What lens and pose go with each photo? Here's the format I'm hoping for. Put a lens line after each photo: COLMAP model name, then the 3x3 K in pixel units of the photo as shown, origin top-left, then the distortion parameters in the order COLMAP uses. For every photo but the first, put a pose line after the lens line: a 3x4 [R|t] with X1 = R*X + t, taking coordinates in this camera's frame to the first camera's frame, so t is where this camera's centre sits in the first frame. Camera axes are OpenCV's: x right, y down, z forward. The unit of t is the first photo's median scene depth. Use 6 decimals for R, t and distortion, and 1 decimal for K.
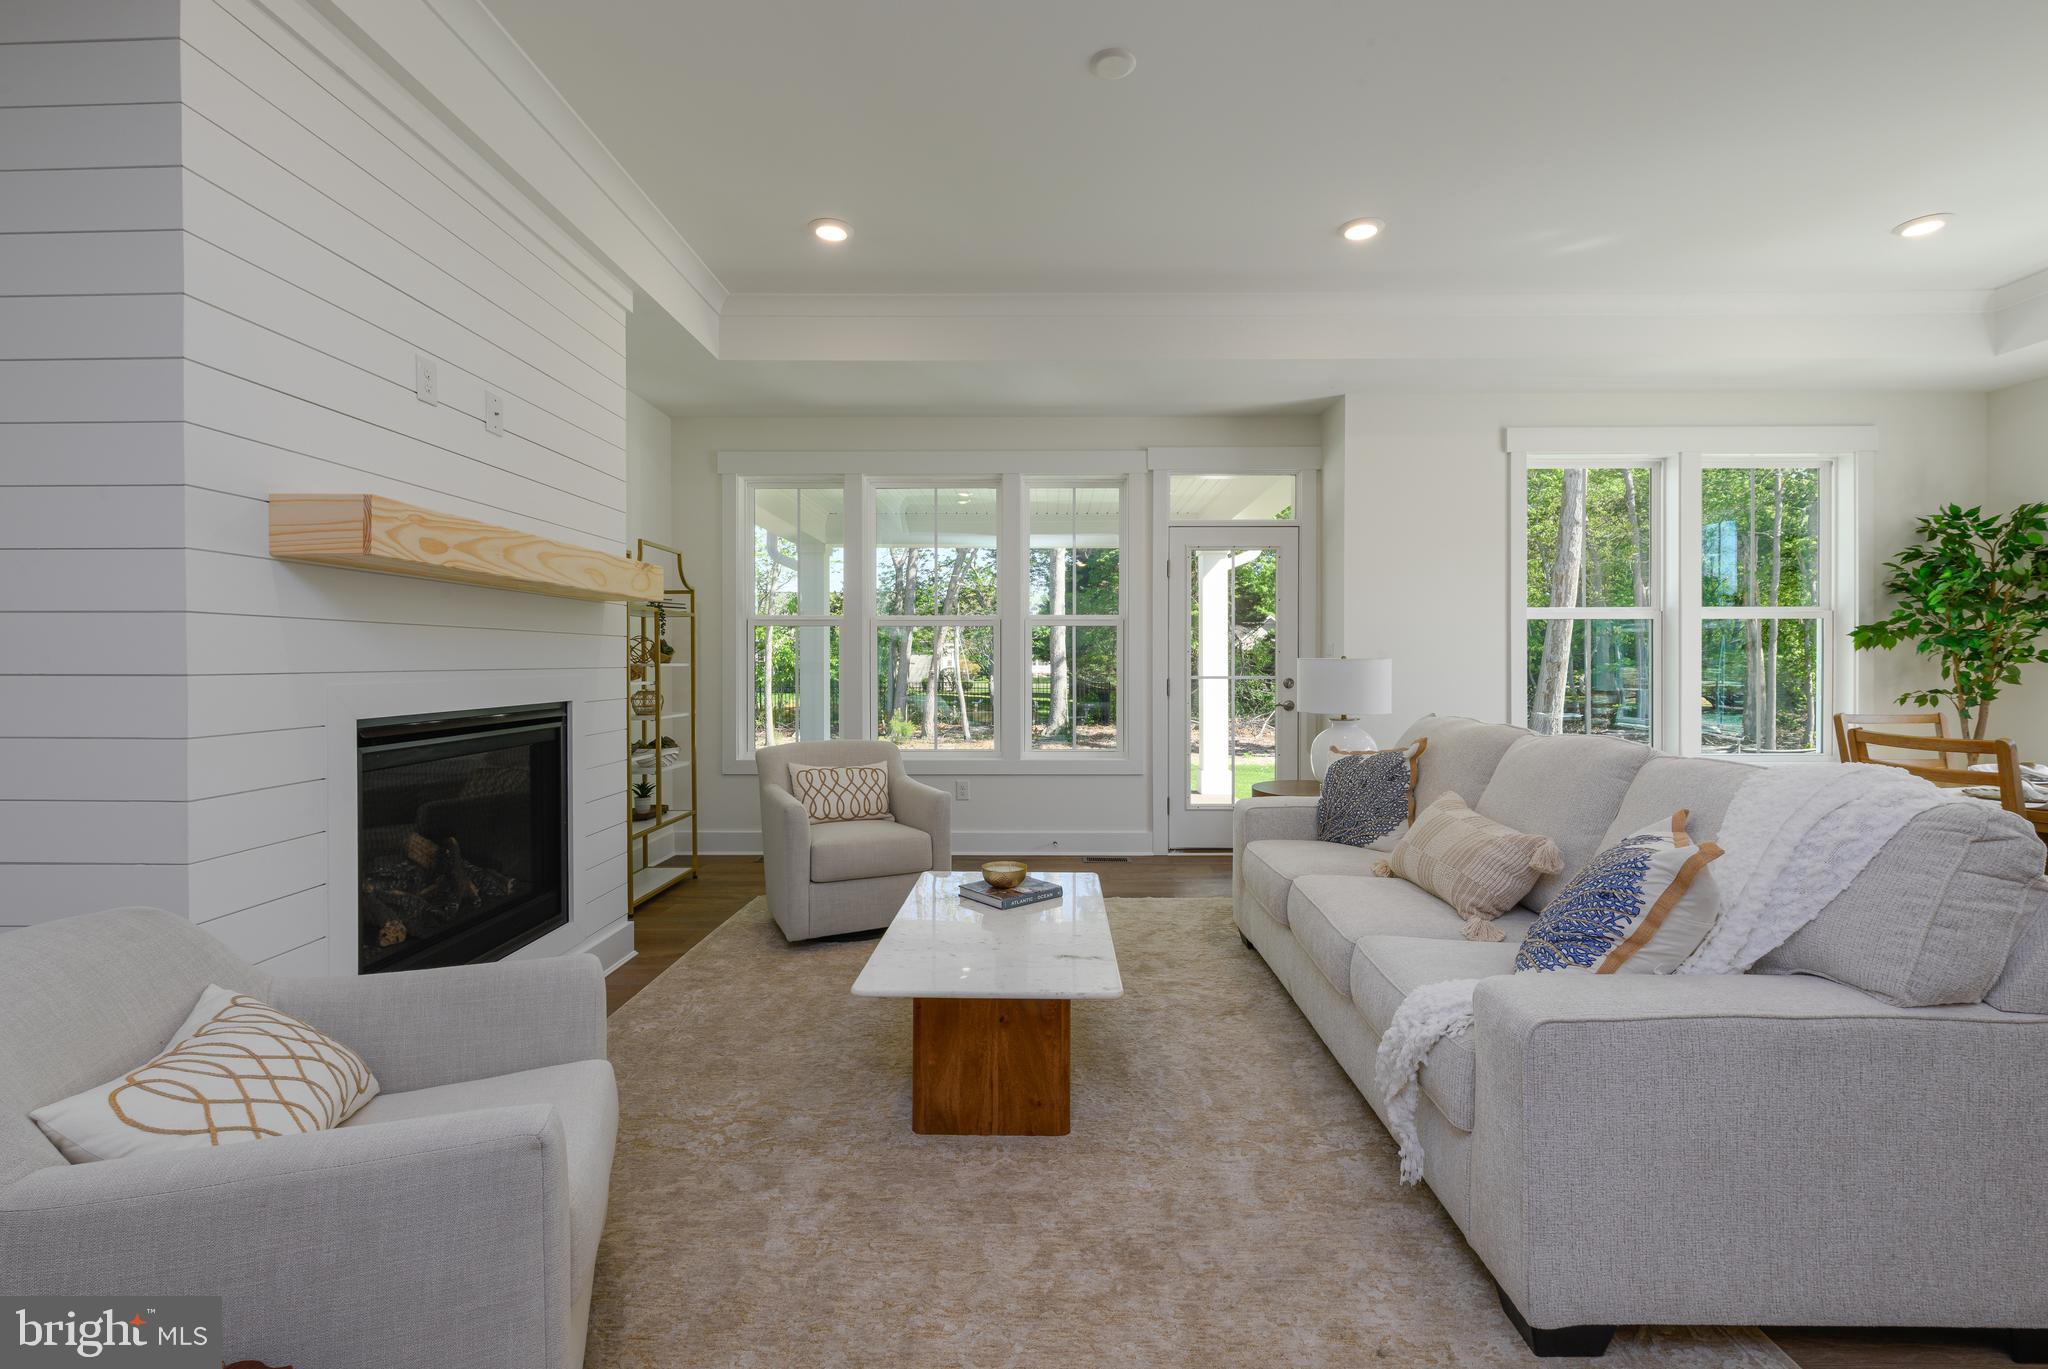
lens RADIAL K [[879.8, 0, 1035.0], [0, 879.8, 667.6], [0, 0, 1]] dist [-0.000641, -0.000381]
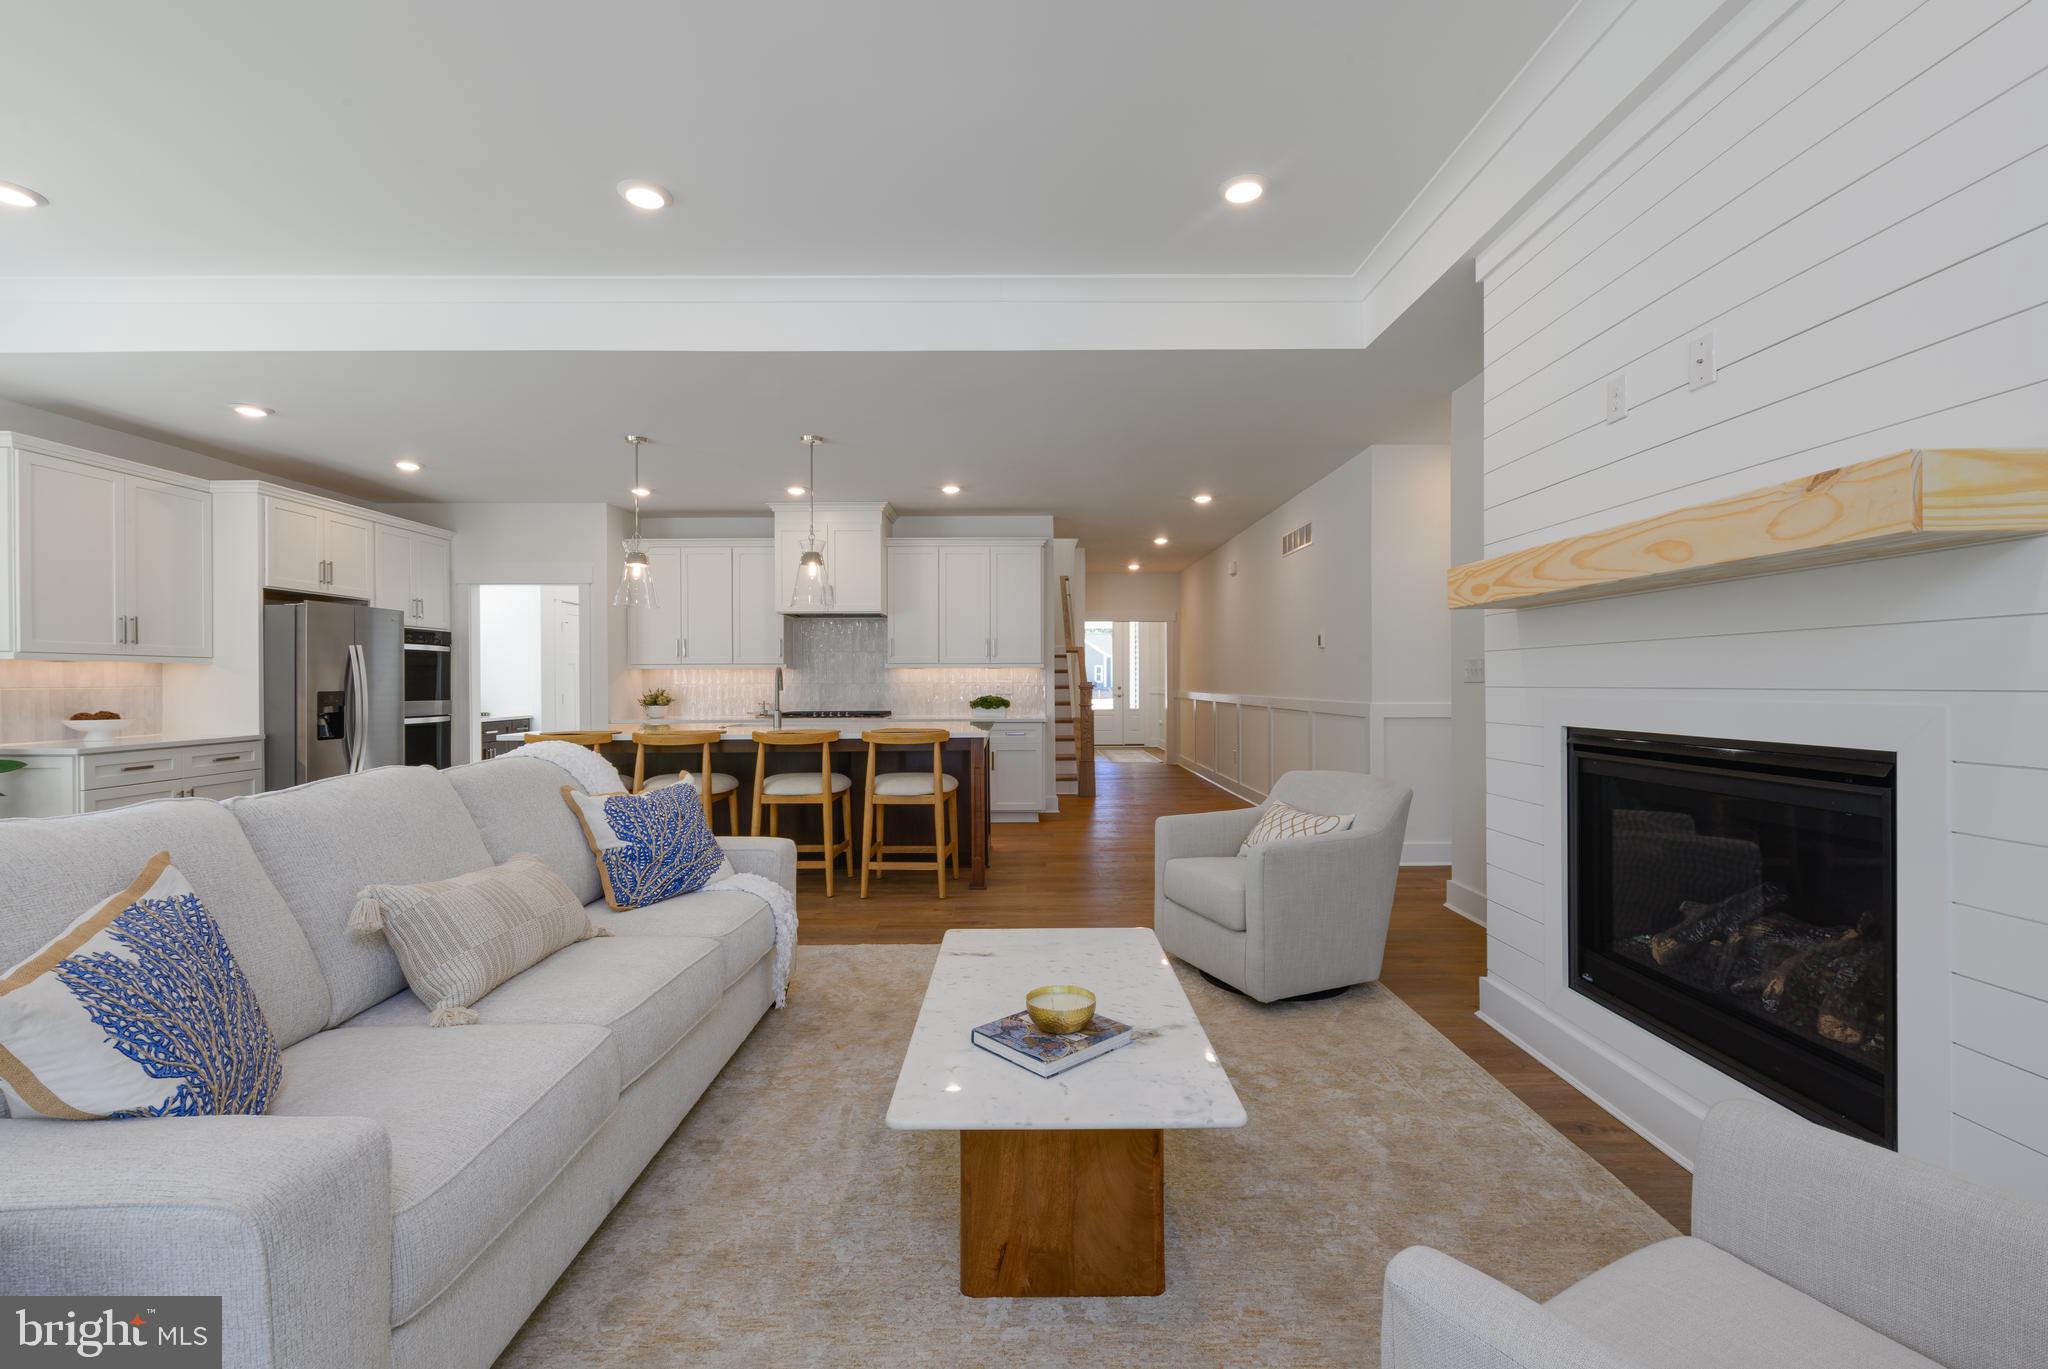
lens RADIAL K [[866.7, 0, 1018.6], [0, 866.7, 684.1], [0, 0, 1]] dist [0.001456, 0.000032]
pose [[-0.999874, 0.005269, -0.014956, 0.002066], [0.005116, 0.999935, 0.010220, -0.008196], [0.015009, 0.010142, -0.999836, 1.070409]]
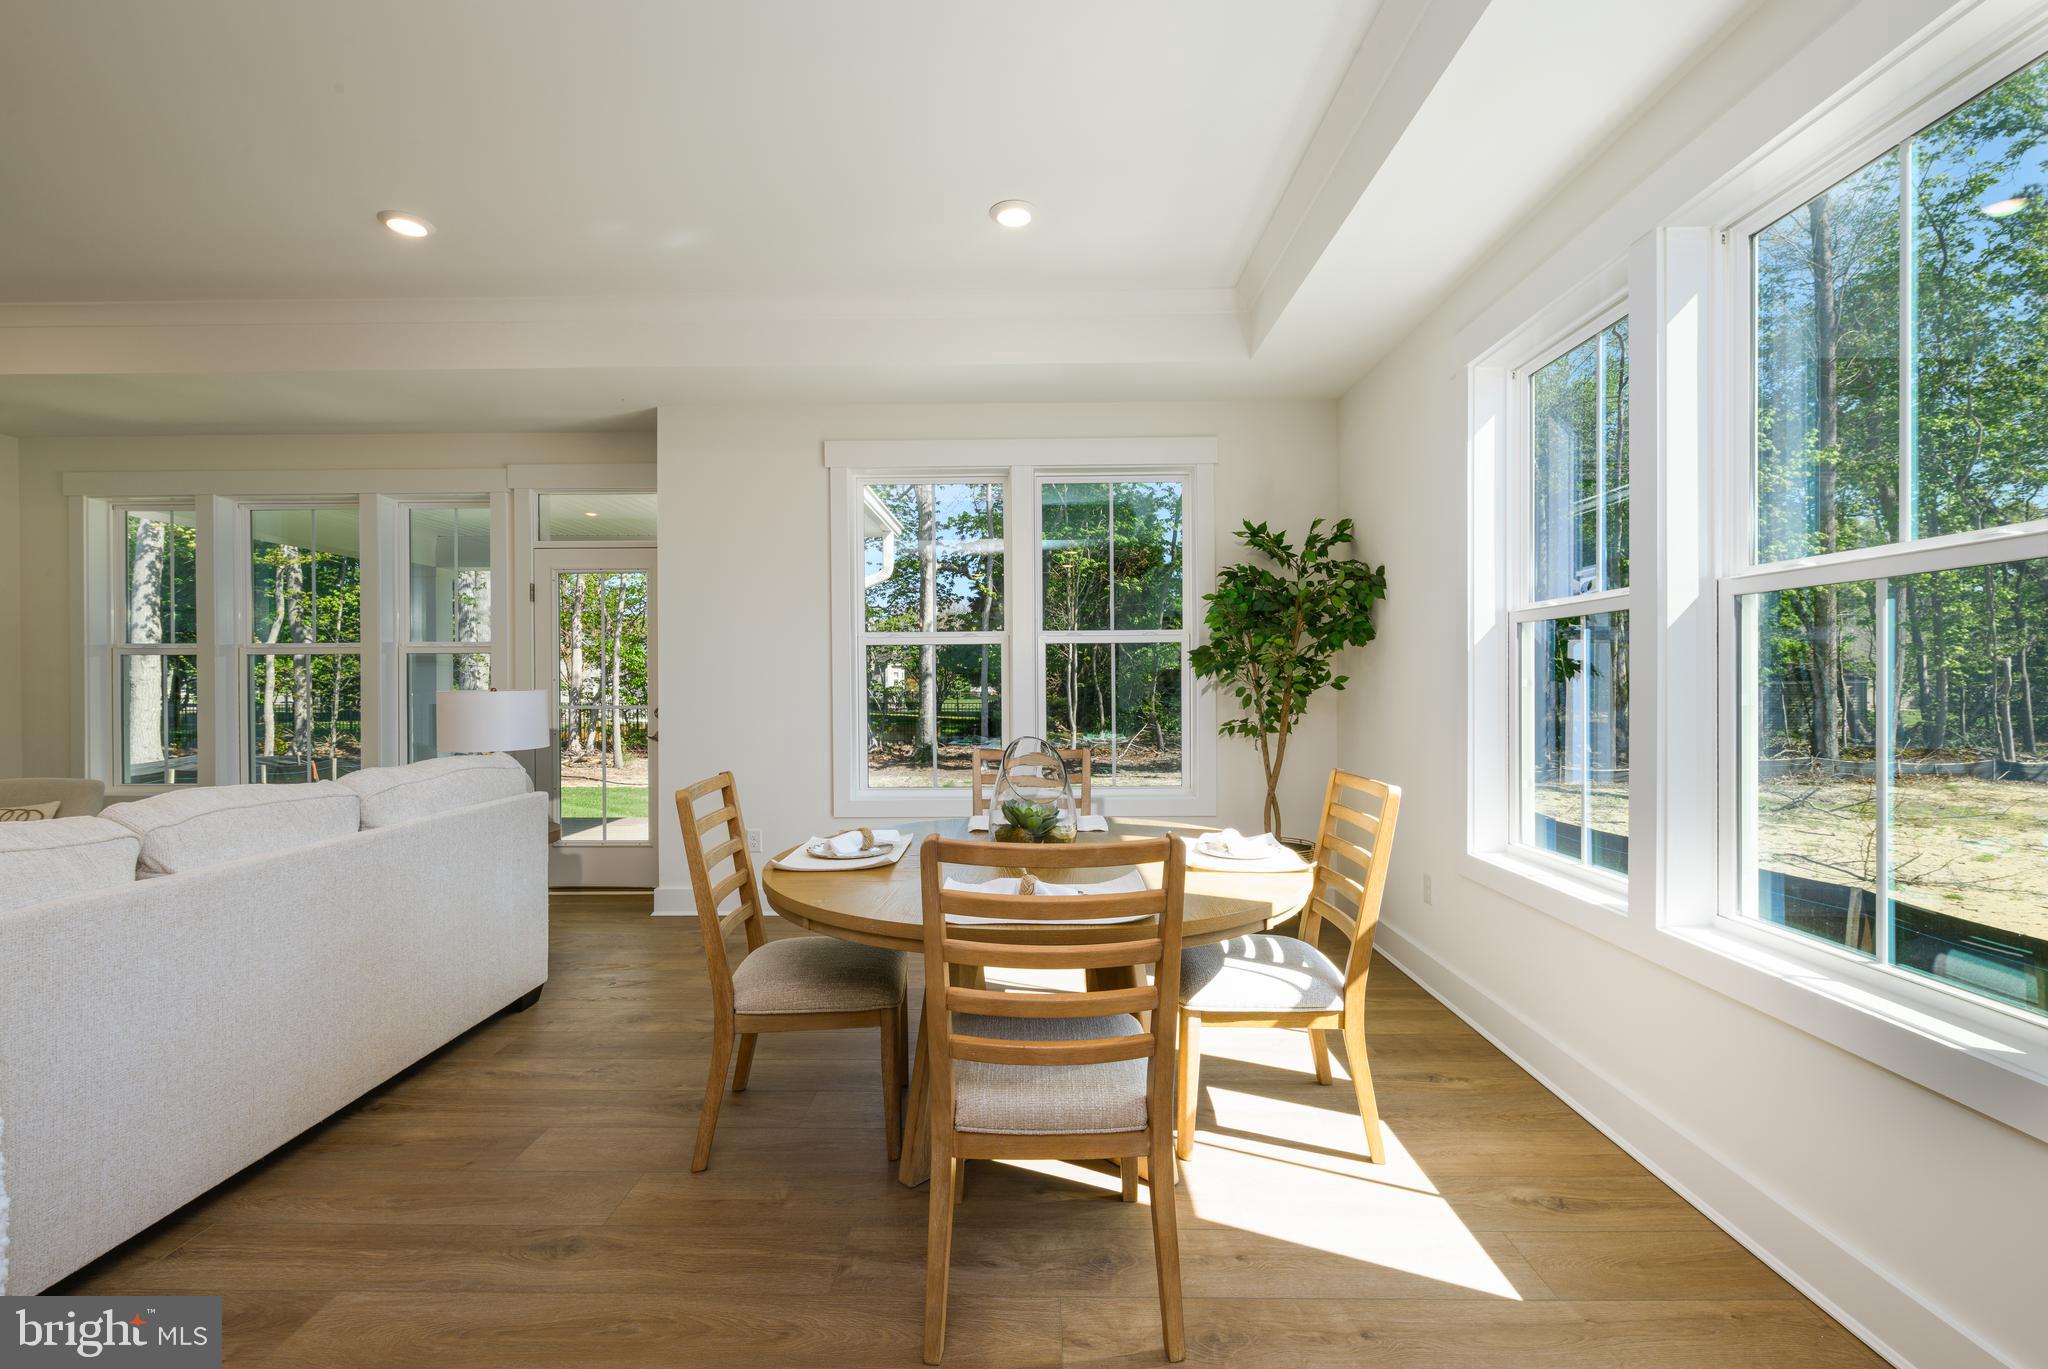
lens RADIAL K [[874.0, 0, 1018.7], [0, 874.0, 682.7], [0, 0, 1]] dist [0.001127, -0.000198]
pose [[0.999945, -0.004469, -0.009455, 0.832692], [0.004444, 0.999987, -0.002651, -0.012557], [0.009467, 0.002609, 0.999952, 0.080811]]
